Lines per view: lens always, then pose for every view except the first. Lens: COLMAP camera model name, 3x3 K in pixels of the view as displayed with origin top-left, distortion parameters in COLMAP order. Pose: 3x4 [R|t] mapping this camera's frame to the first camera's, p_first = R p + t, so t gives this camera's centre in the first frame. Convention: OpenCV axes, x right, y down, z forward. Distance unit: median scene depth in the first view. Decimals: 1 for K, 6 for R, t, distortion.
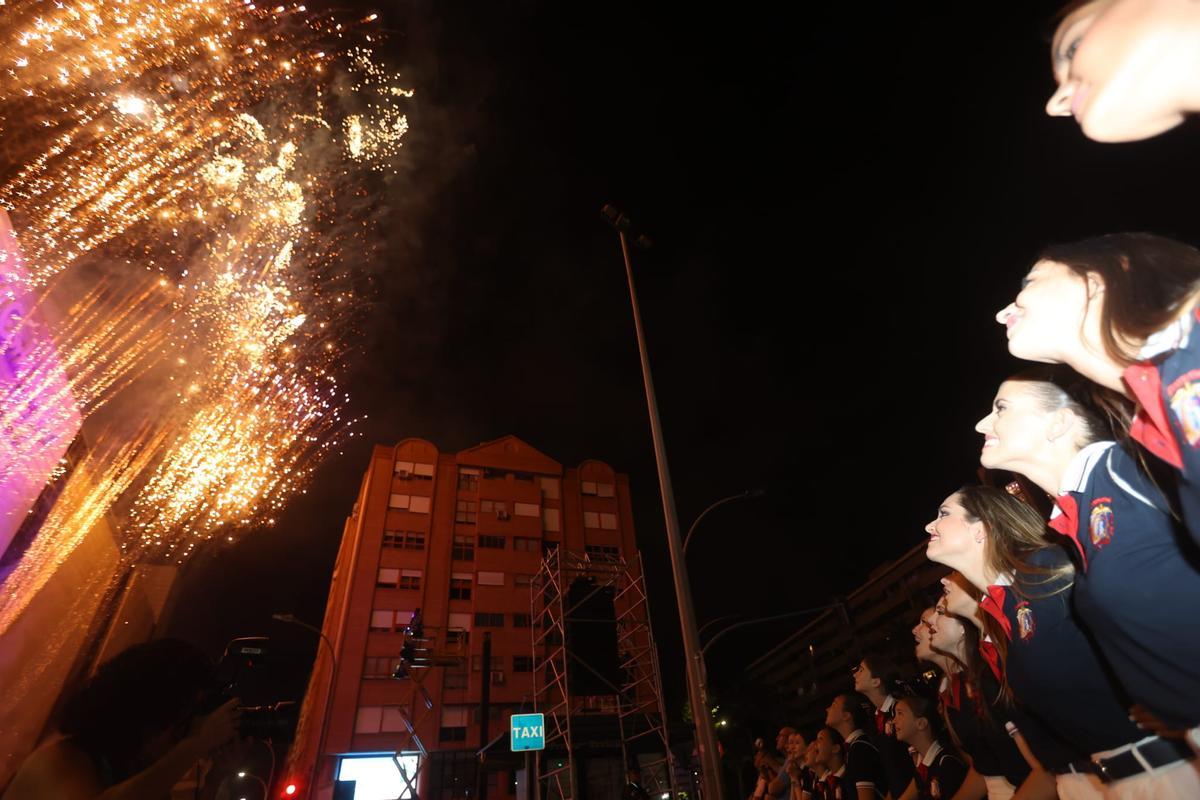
lens RADIAL K [[559.2, 0, 602.4], [0, 559.2, 404.3], [0, 0, 1]] dist [-0.087127, 0.036627]
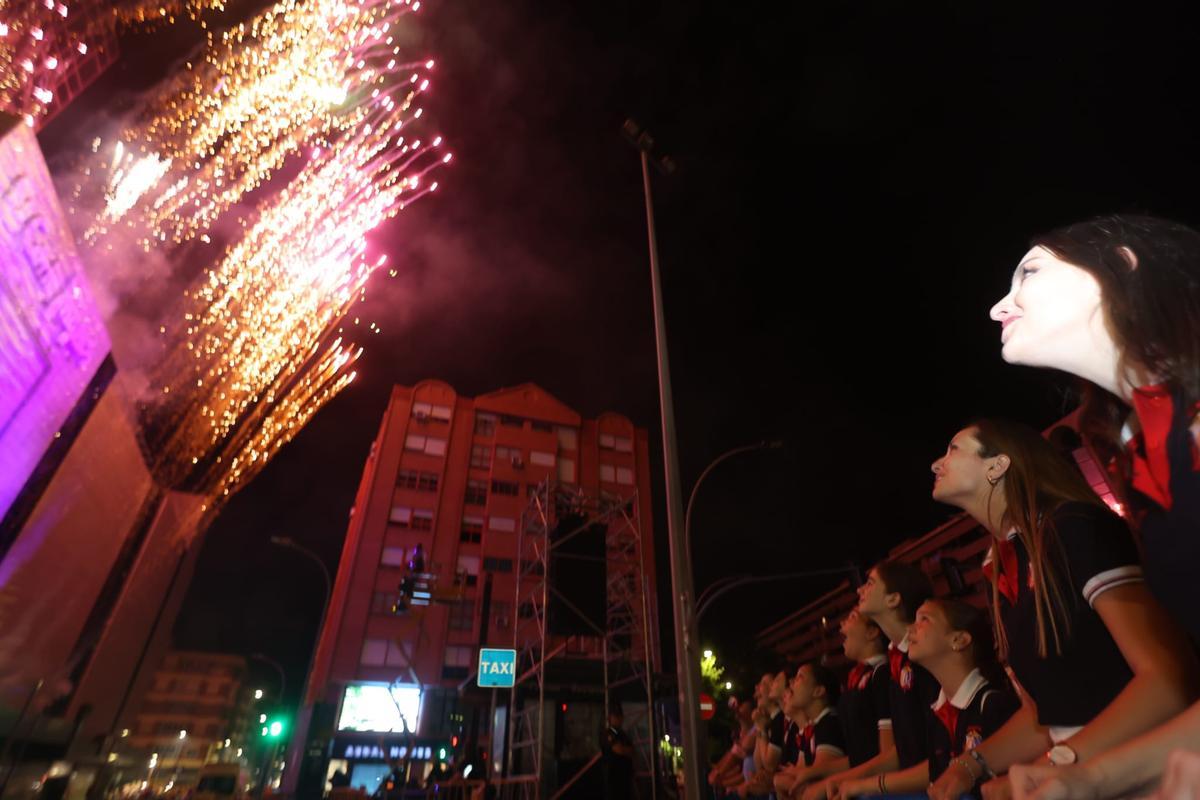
lens RADIAL K [[558.3, 0, 600.0], [0, 558.3, 400.0], [0, 0, 1]] dist [-0.084730, 0.033684]
pose [[0.996967, 0.056955, -0.053030, 0.014739], [-0.053666, 0.996663, 0.061512, 0.020659], [0.056356, -0.058480, 0.996697, 0.026575]]
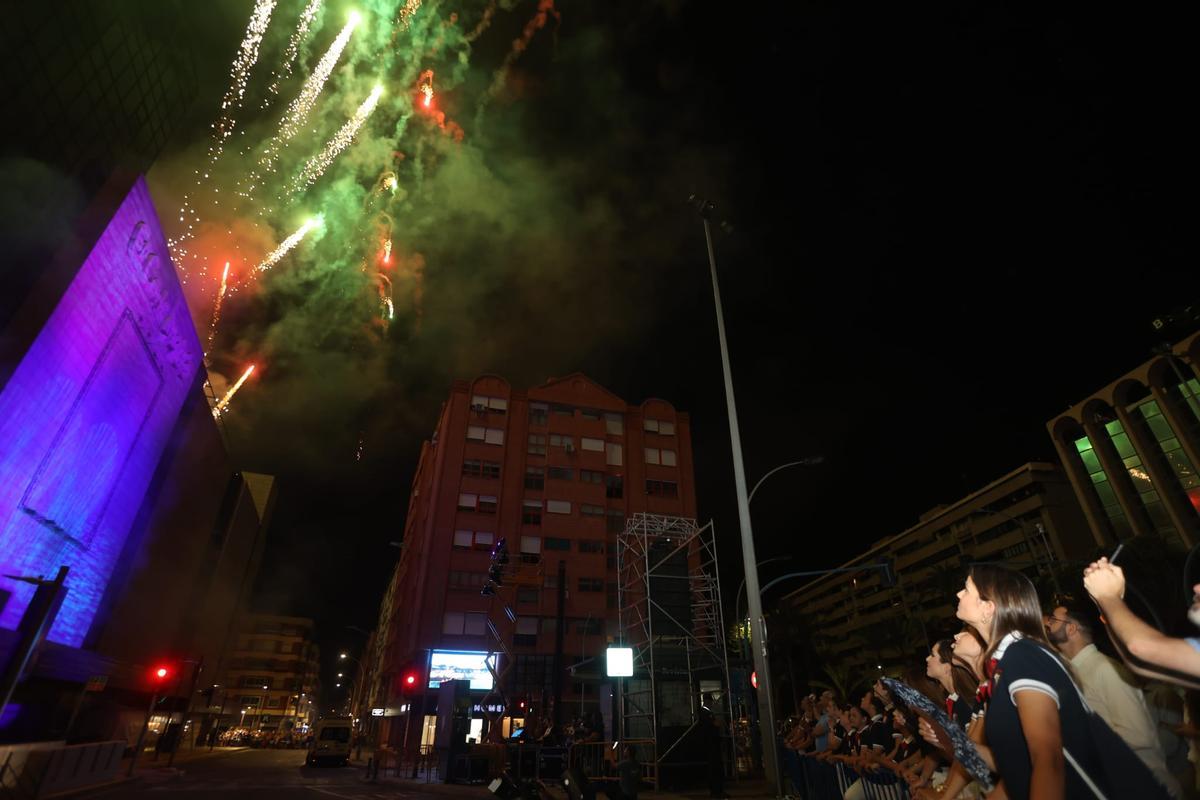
lens RADIAL K [[559.2, 0, 602.4], [0, 559.2, 404.3], [0, 0, 1]] dist [-0.087127, 0.036627]
pose [[0.994536, 0.042858, -0.095189, -0.020131], [-0.029068, 0.989469, 0.141798, -0.044568], [0.100264, -0.138256, 0.985308, -0.048322]]
